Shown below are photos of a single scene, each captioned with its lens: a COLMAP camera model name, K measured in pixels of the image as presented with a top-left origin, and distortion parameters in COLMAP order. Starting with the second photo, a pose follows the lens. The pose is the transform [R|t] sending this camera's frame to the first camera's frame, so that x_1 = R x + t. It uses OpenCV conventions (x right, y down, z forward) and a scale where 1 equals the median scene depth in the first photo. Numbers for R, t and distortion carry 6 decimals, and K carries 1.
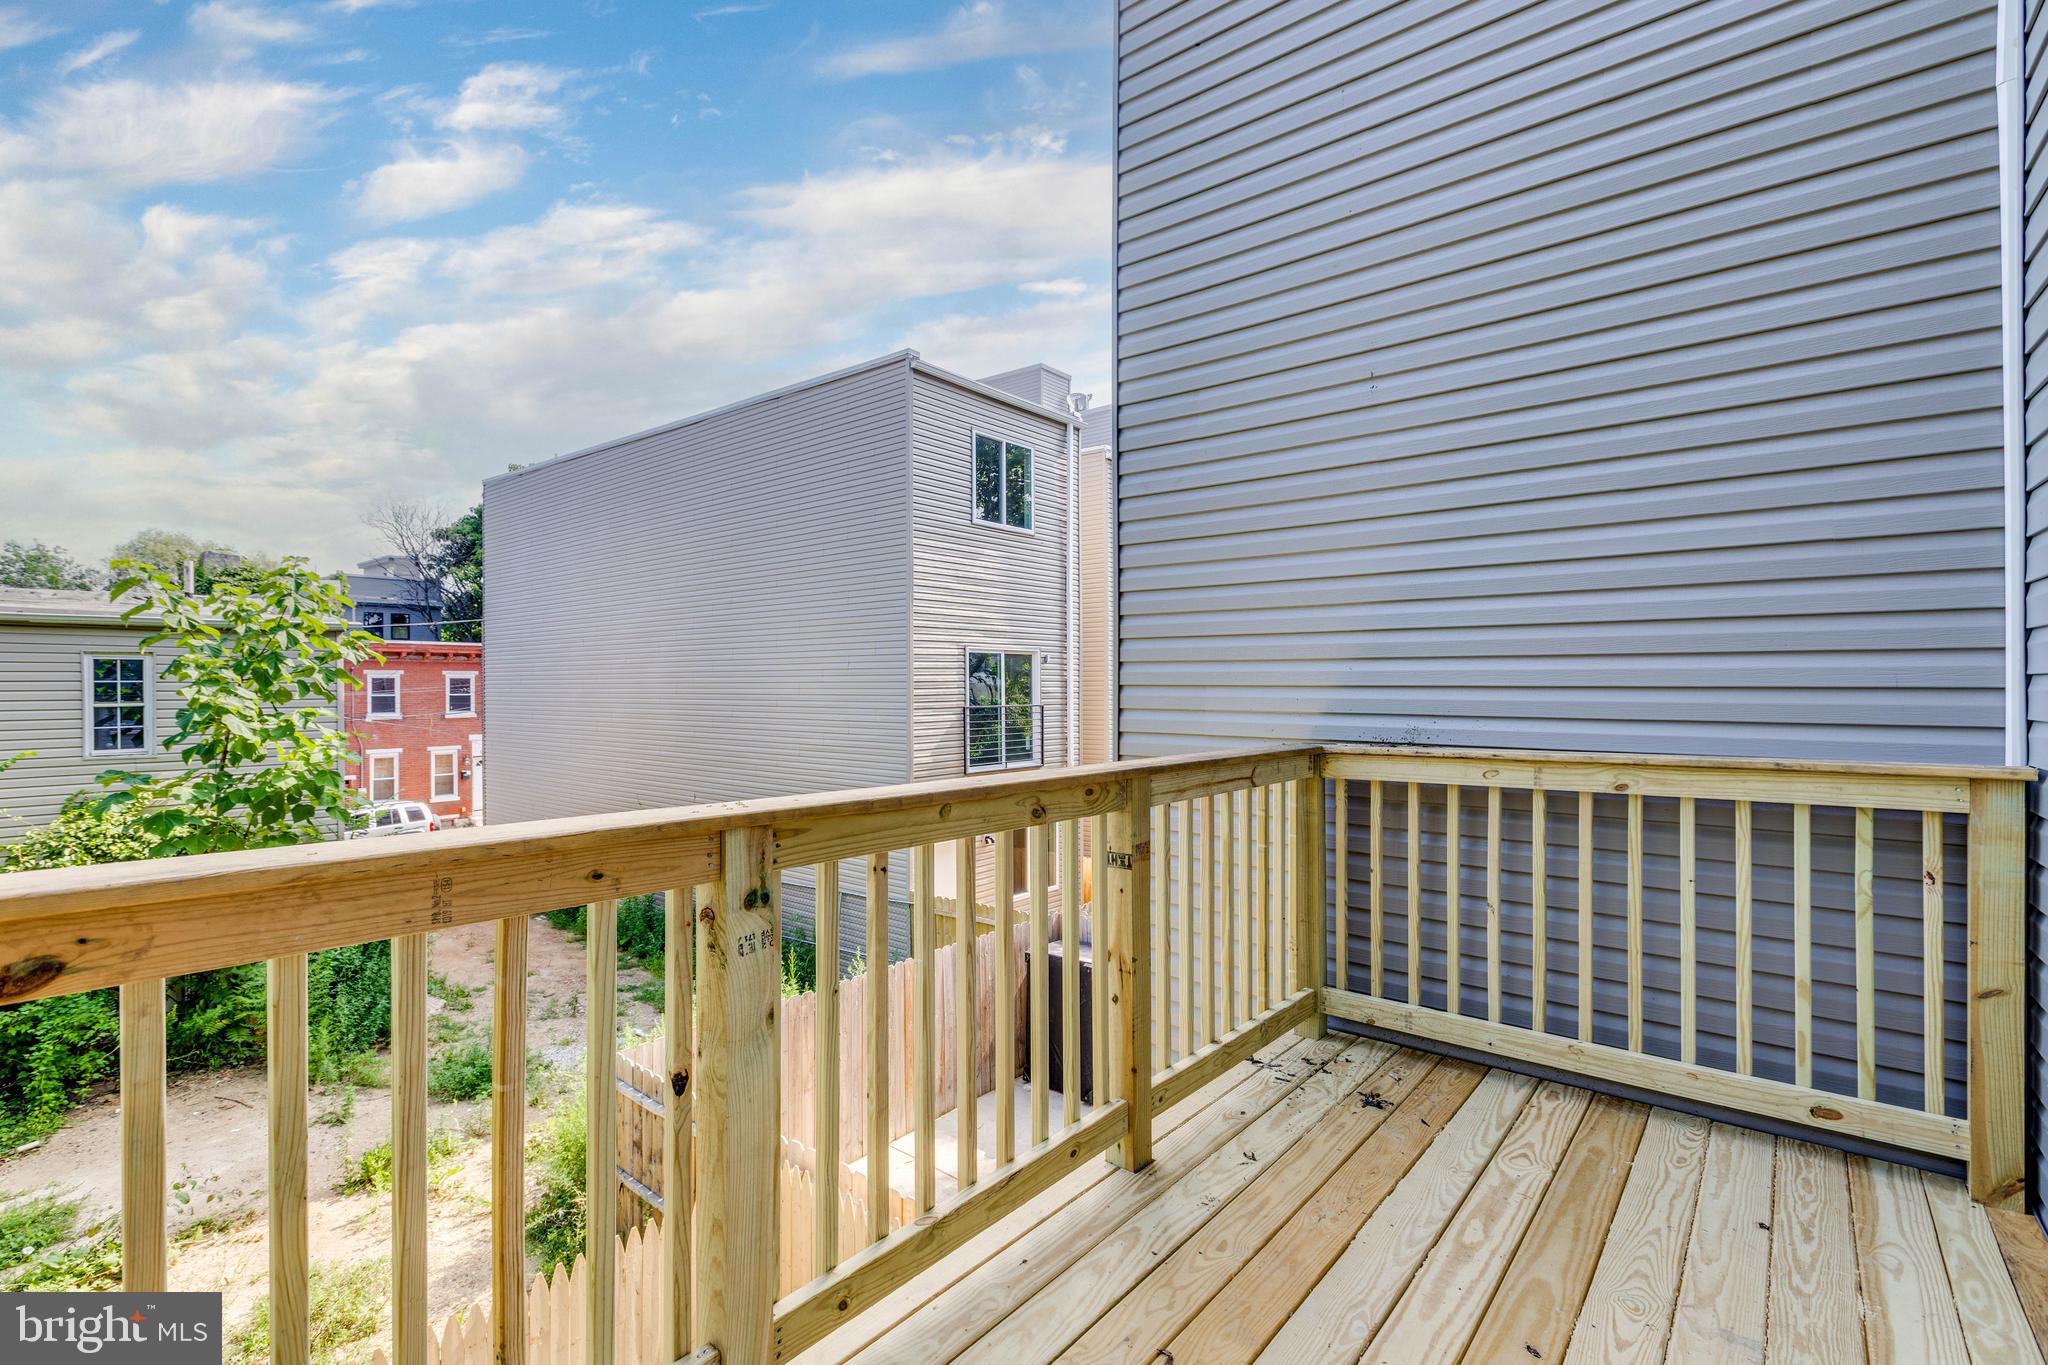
lens RADIAL K [[934.7, 0, 1022.6], [0, 934.7, 683.2], [0, 0, 1]] dist [-0.001694, -0.000190]
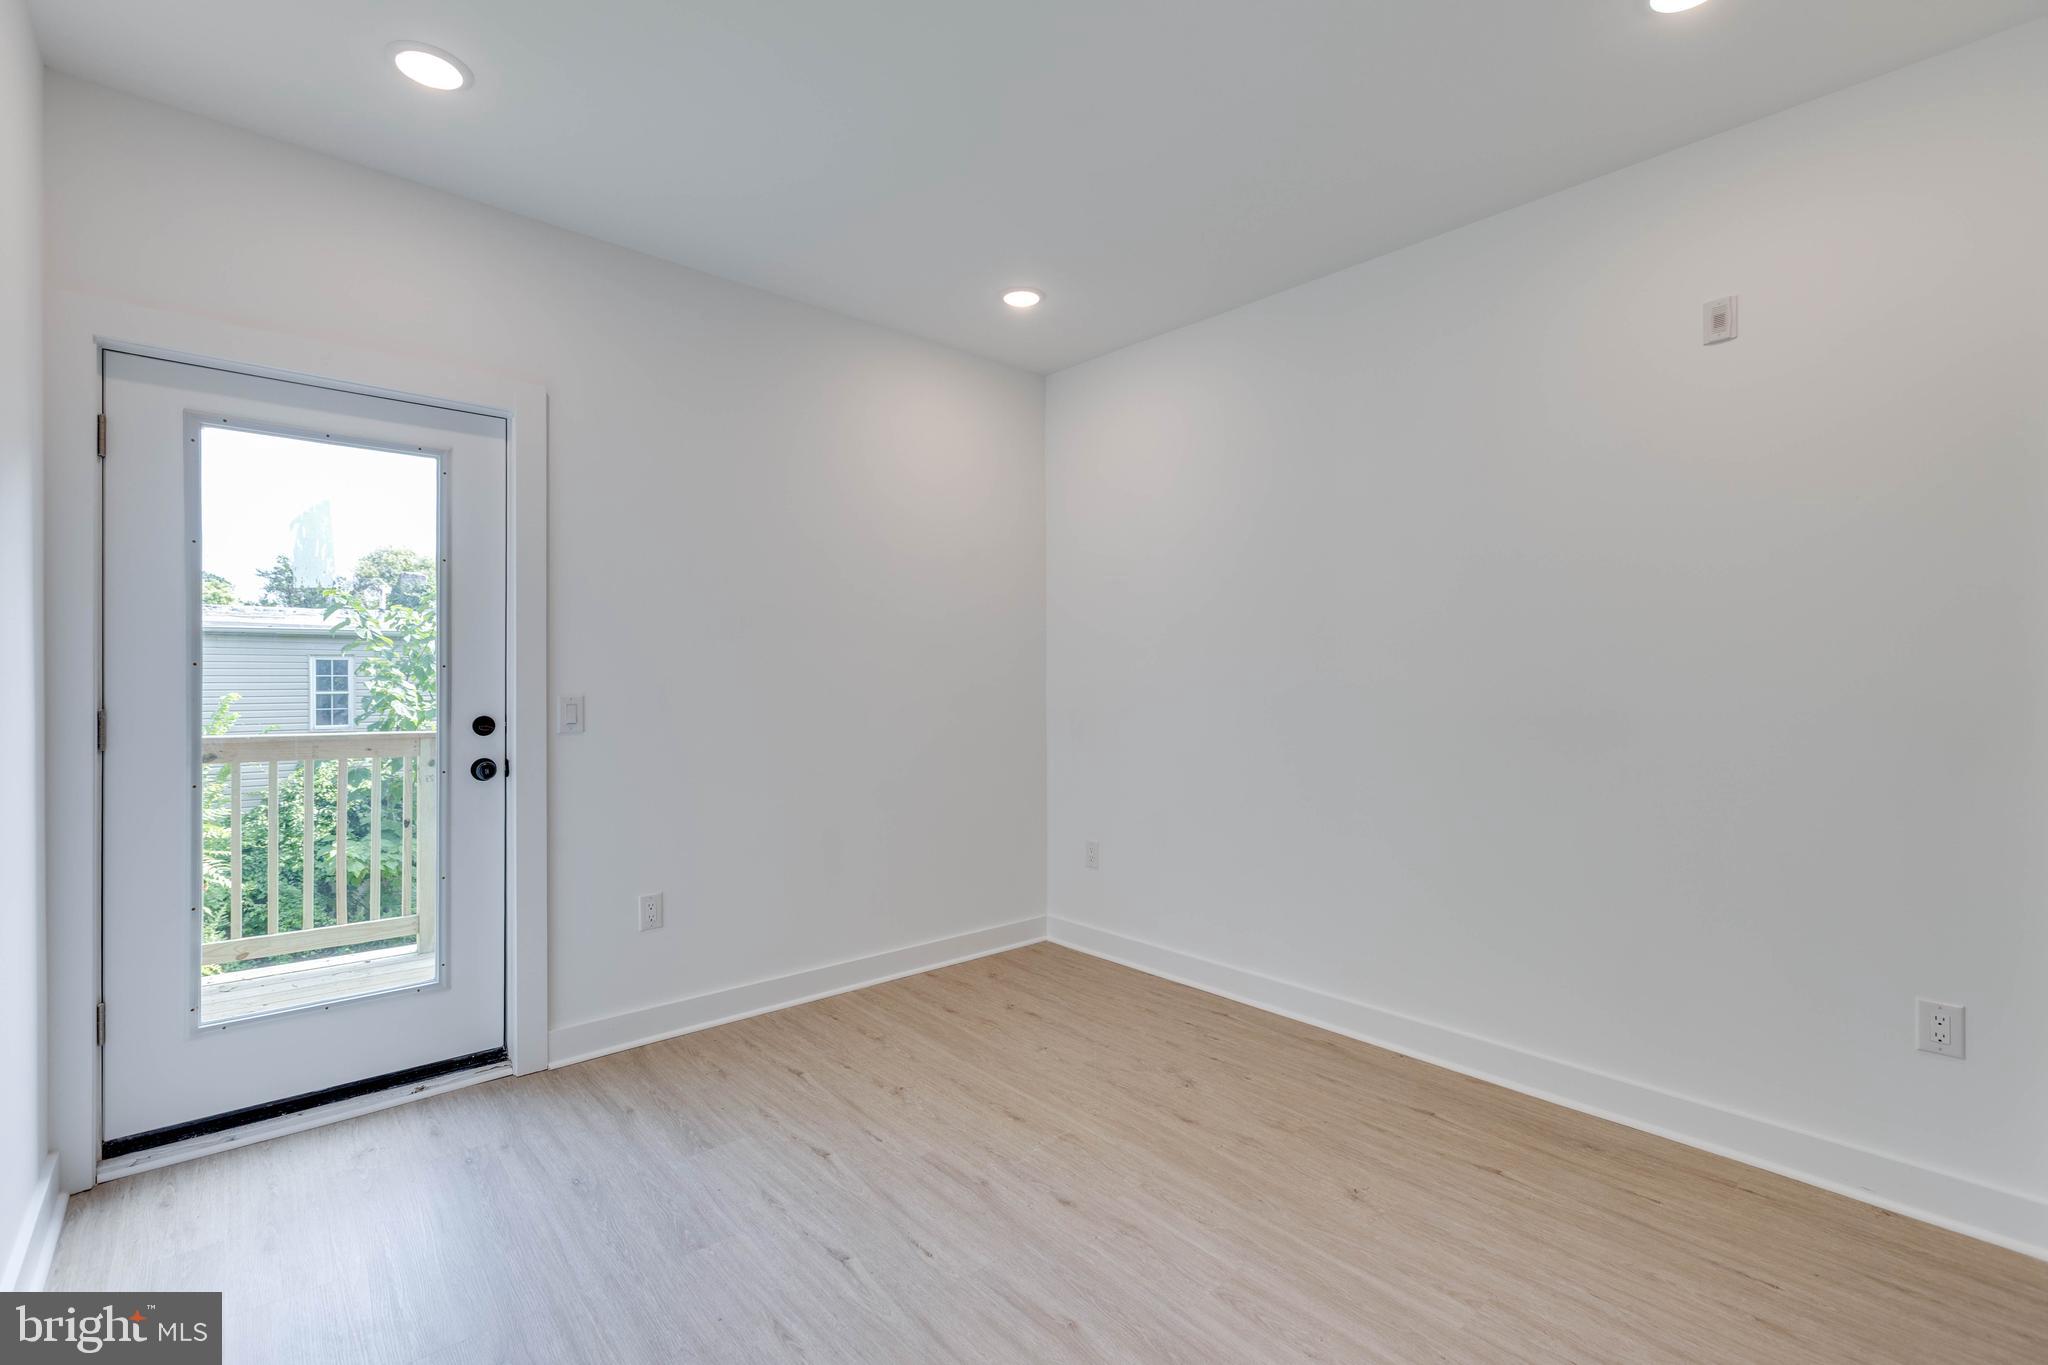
lens RADIAL K [[934.7, 0, 1036.1], [0, 934.7, 676.9], [0, 0, 1]] dist [-0.001694, -0.000190]
pose [[0.988743, 0.000712, -0.149619, 0.295423], [0.000161, 0.999983, 0.005825, -0.009266], [0.149620, -0.005784, 0.988727, -0.231841]]
